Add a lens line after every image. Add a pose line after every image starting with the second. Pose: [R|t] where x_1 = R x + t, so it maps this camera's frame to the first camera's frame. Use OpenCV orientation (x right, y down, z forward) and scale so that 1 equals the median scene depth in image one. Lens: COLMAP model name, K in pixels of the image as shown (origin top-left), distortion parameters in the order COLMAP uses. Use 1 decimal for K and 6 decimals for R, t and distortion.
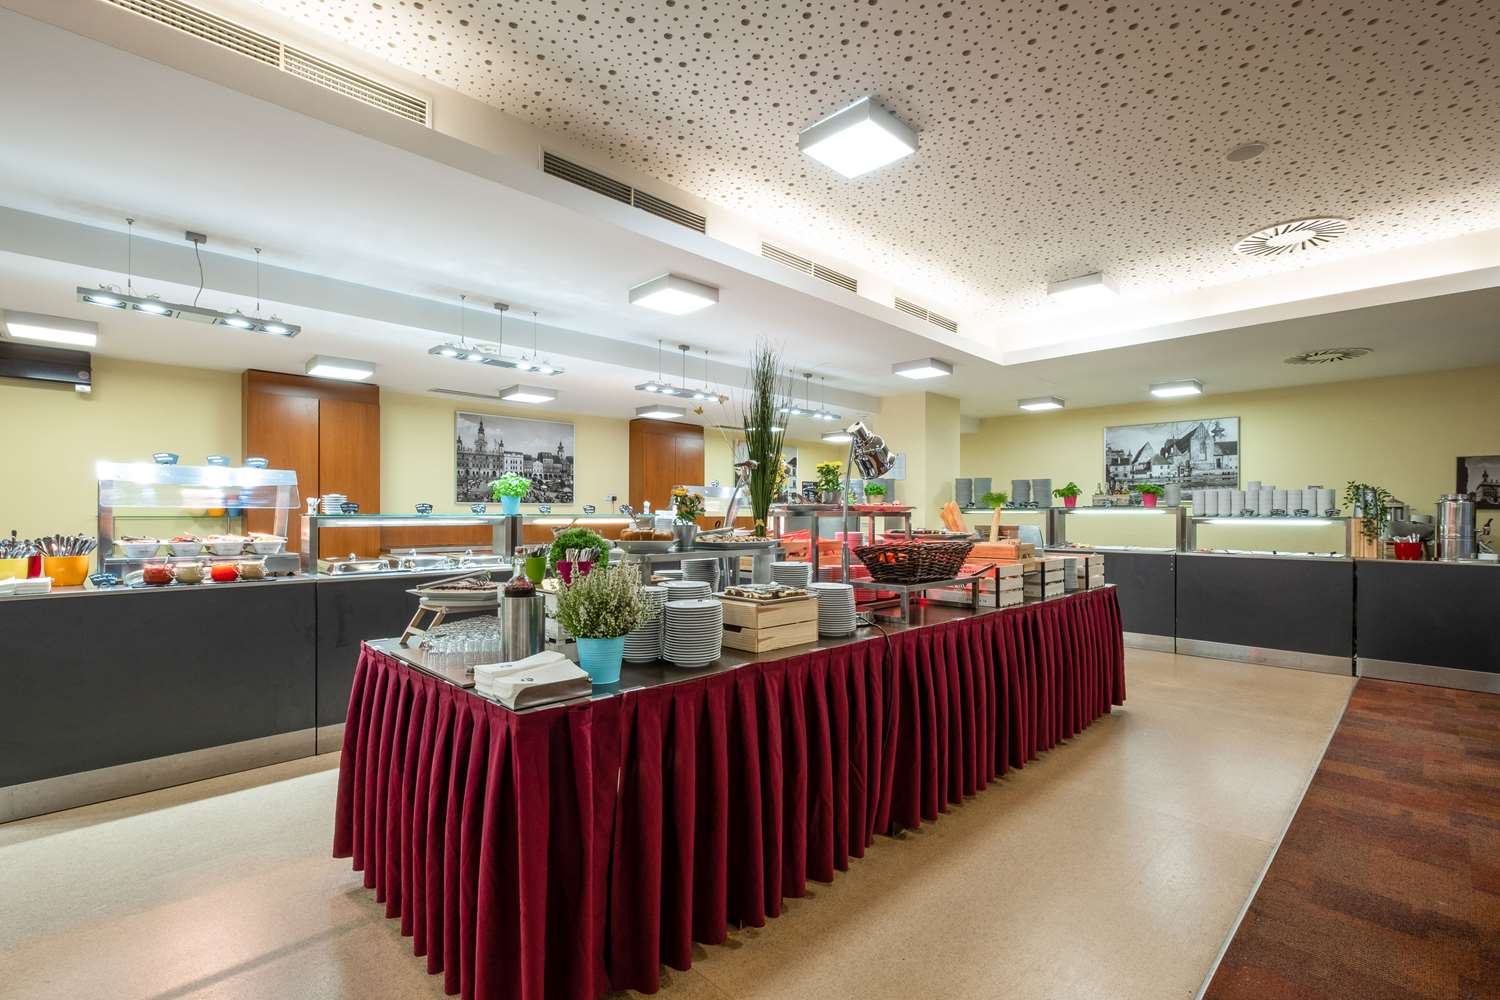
lens RADIAL K [[664.0, 0, 751.4], [0, 664.0, 501.0], [0, 0, 1]] dist [-0.002056, -0.000099]
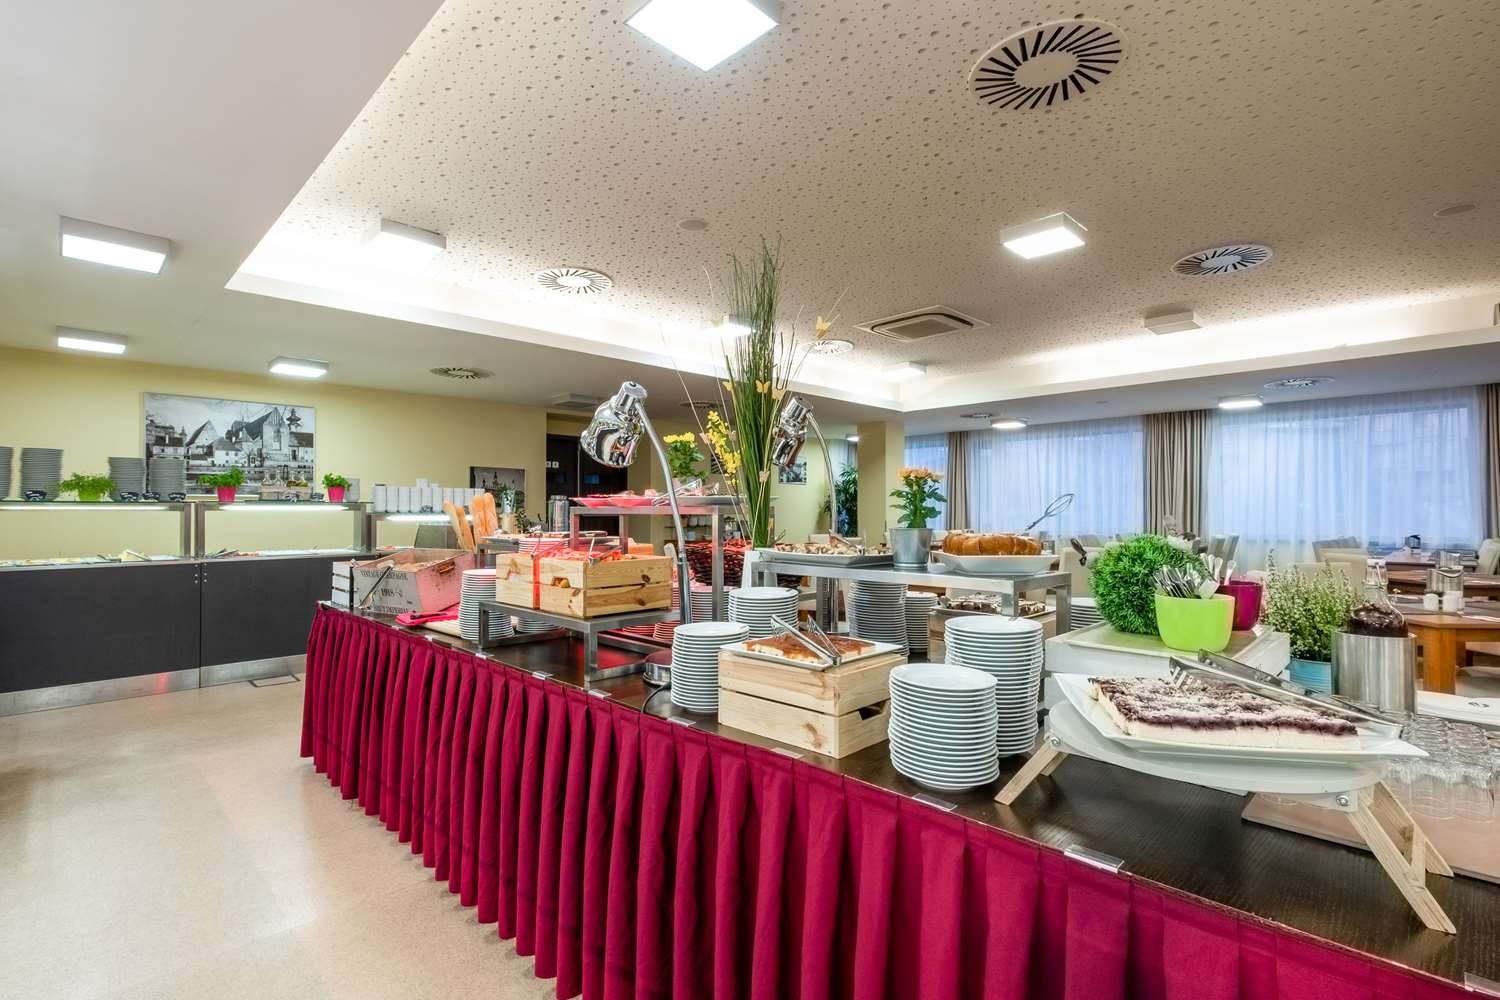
lens RADIAL K [[703.4, 0, 751.0], [0, 703.4, 500.2], [0, 0, 1]] dist [0.003761, 0.000381]
pose [[-0.009641, 0.013825, 0.999858, -0.252628], [-0.015346, 0.999785, -0.013972, 0.008465], [-0.999836, -0.015479, -0.009427, 0.359757]]
